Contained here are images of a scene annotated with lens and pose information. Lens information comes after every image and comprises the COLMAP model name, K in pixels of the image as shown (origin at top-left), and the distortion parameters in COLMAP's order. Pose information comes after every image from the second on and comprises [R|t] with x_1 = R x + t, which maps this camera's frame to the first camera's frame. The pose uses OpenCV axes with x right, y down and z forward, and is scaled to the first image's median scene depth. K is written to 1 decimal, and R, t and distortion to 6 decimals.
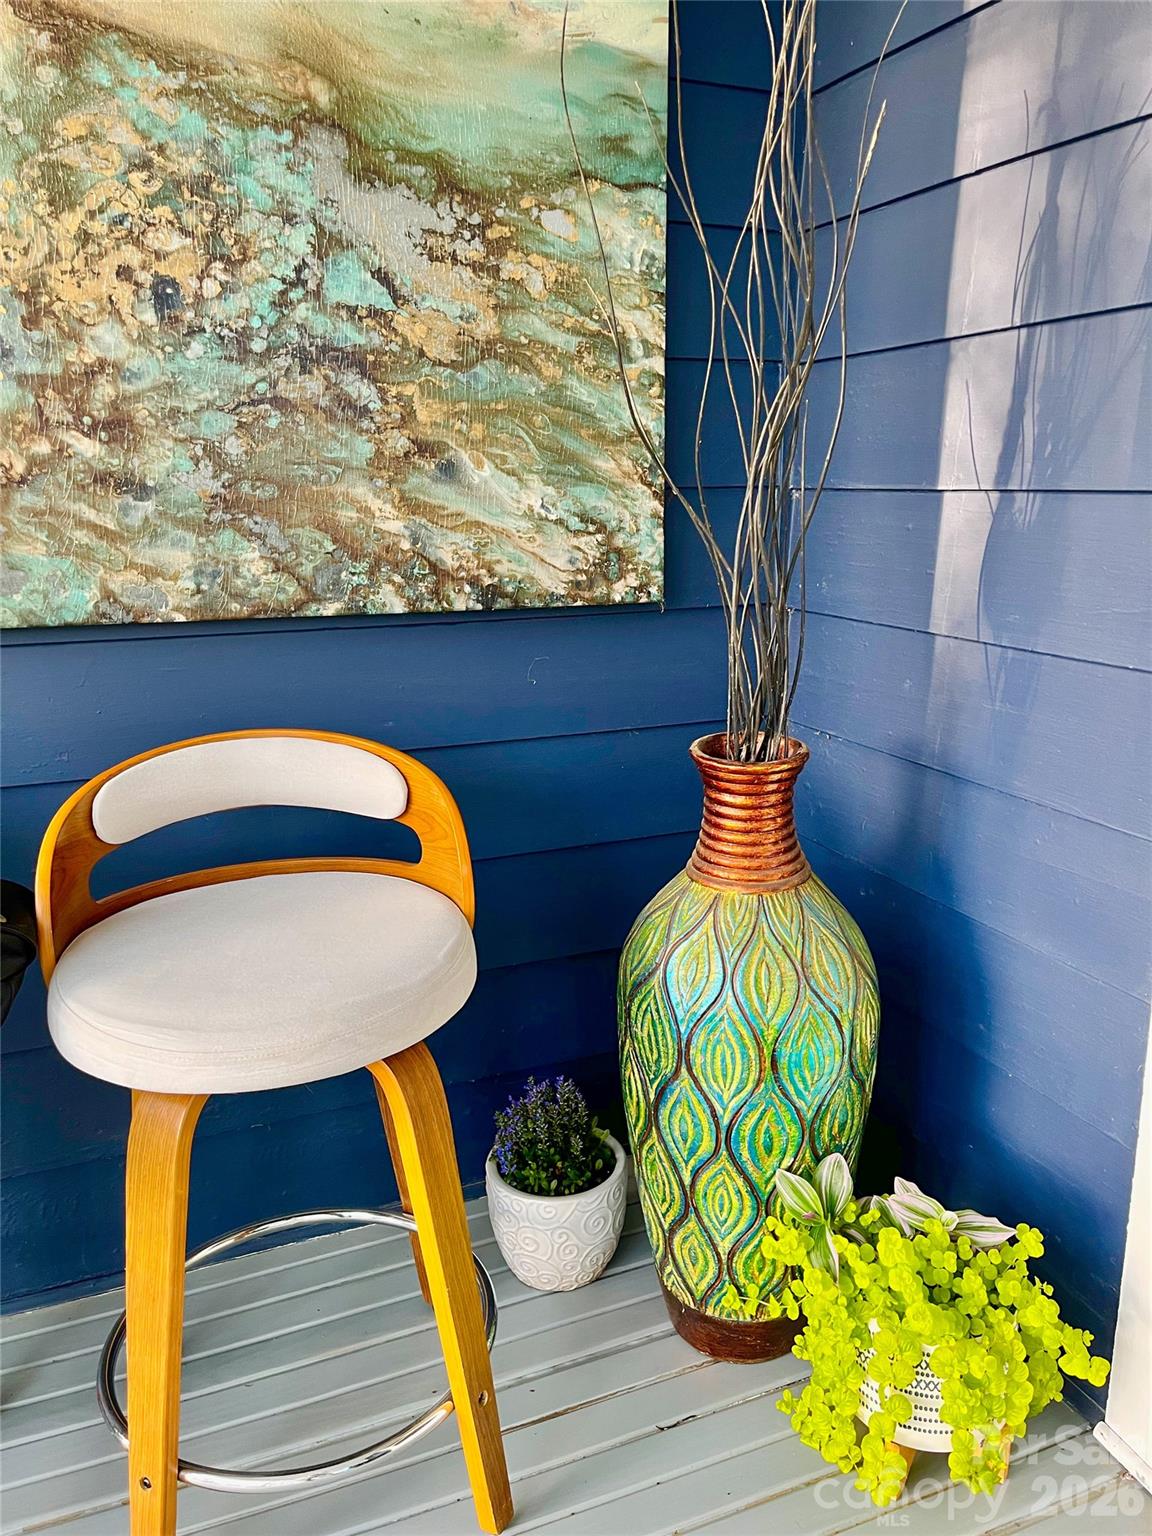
lens RADIAL K [[1155.0, 0, 579.0], [0, 1155.0, 779.5], [0, 0, 1]] dist [0.018253, -0.007100]
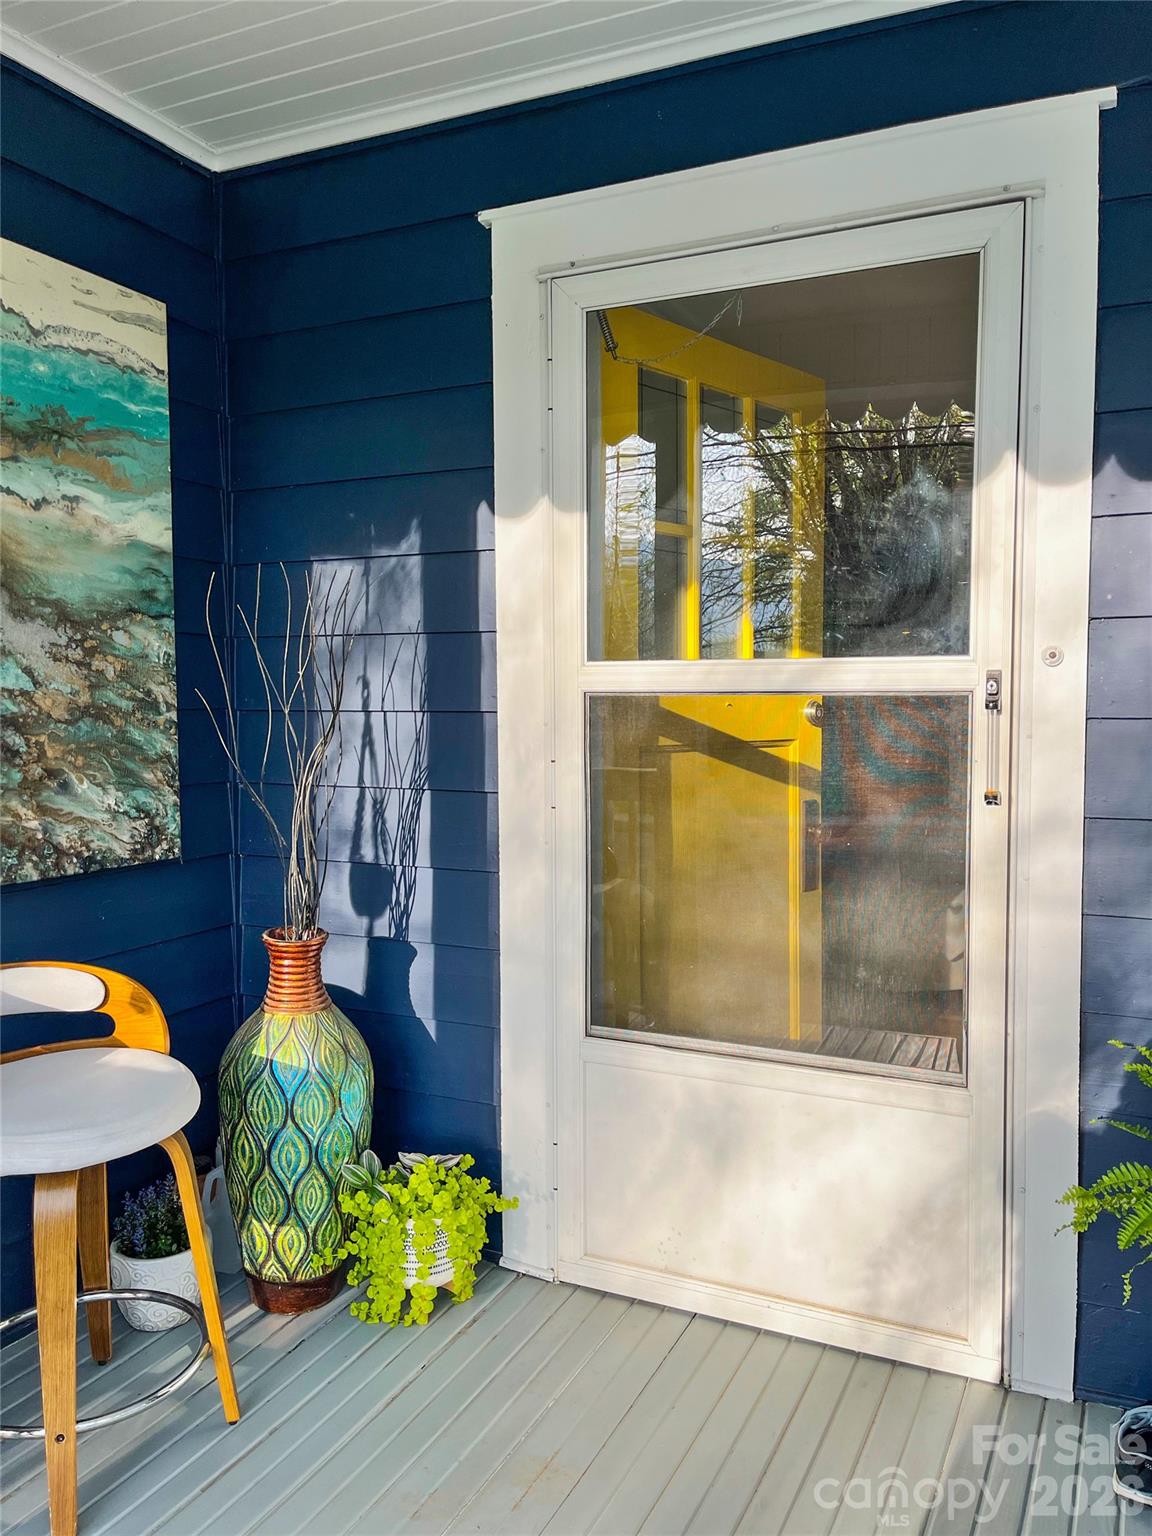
lens RADIAL K [[1155.0, 0, 574.0], [0, 1155.0, 767.8], [0, 0, 1]] dist [0.018253, -0.007100]
pose [[0.736799, -0.033802, 0.675266, -0.667564], [0.160736, 0.978872, -0.126383, 0.014839], [-0.656727, 0.201659, 0.726666, -0.591472]]
